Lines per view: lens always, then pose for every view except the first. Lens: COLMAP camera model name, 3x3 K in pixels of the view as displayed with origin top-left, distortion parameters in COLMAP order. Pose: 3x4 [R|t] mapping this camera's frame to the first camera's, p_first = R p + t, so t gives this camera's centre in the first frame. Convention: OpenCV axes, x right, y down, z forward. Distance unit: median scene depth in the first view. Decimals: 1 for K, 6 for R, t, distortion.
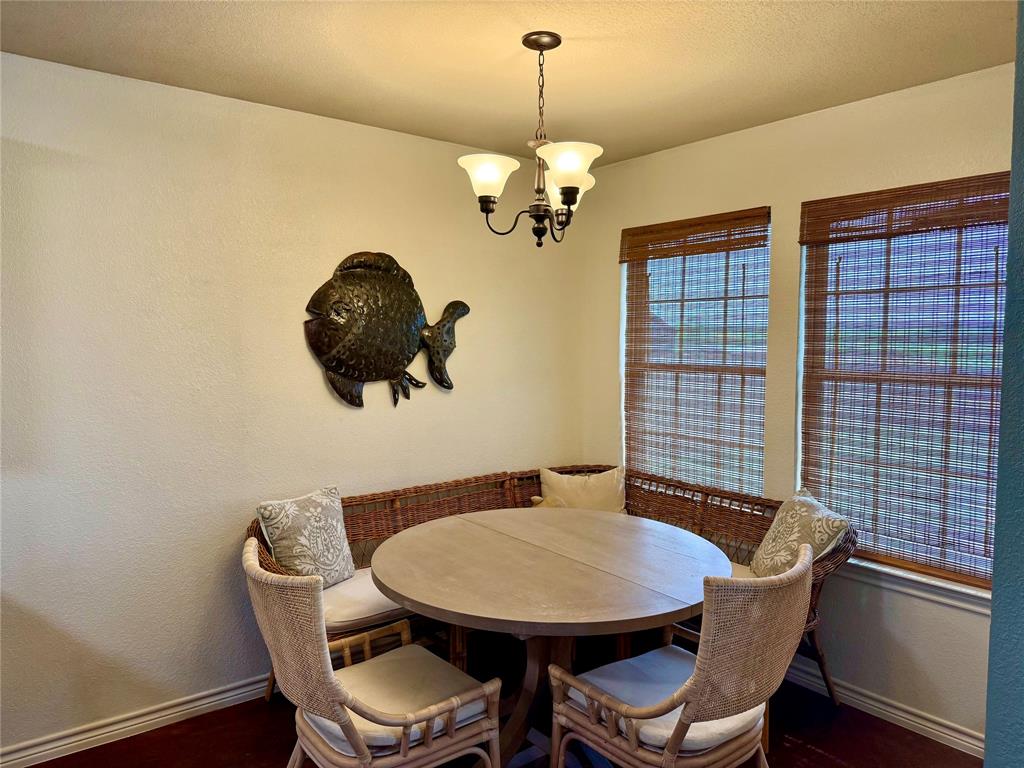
lens RADIAL K [[724.0, 0, 516.1], [0, 724.0, 387.3], [0, 0, 1]] dist [0.046835, -0.055672]
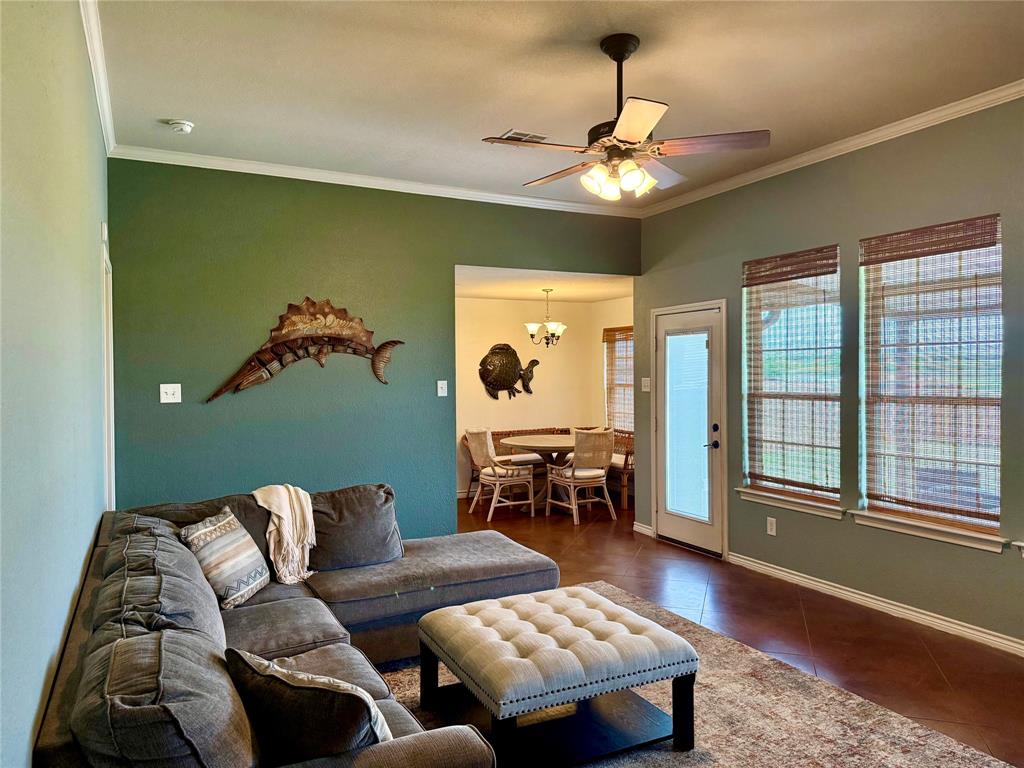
lens RADIAL K [[724.0, 0, 508.9], [0, 724.0, 382.3], [0, 0, 1]] dist [0.046835, -0.055672]
pose [[0.978978, -0.008473, -0.203791, 0.372823], [-0.002183, 0.998644, -0.052006, 0.101007], [0.203956, 0.051357, 0.977632, -1.615345]]
